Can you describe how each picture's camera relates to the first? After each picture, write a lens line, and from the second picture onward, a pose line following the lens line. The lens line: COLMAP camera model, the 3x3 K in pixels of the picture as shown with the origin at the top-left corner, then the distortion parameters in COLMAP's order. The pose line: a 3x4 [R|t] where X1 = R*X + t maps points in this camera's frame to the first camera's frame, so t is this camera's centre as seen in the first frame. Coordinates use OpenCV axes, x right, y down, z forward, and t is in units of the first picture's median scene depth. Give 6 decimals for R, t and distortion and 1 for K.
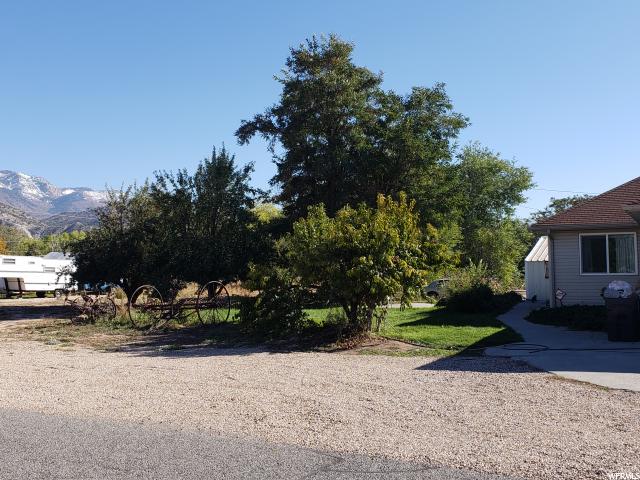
lens RADIAL K [[728.0, 0, 320.0], [0, 728.0, 239.1], [0, 0, 1]] dist [-0.023591, 0.000000]
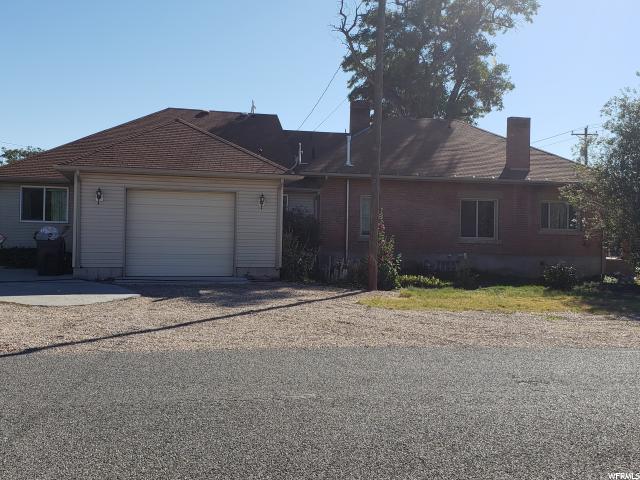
lens RADIAL K [[728.0, 0, 320.2], [0, 728.0, 238.8], [0, 0, 1]] dist [-0.023591, 0.000000]
pose [[0.749748, 0.026521, 0.661191, -0.043726], [-0.068735, 0.996913, 0.037953, 0.000770], [-0.658143, -0.073902, 0.749257, -0.184078]]
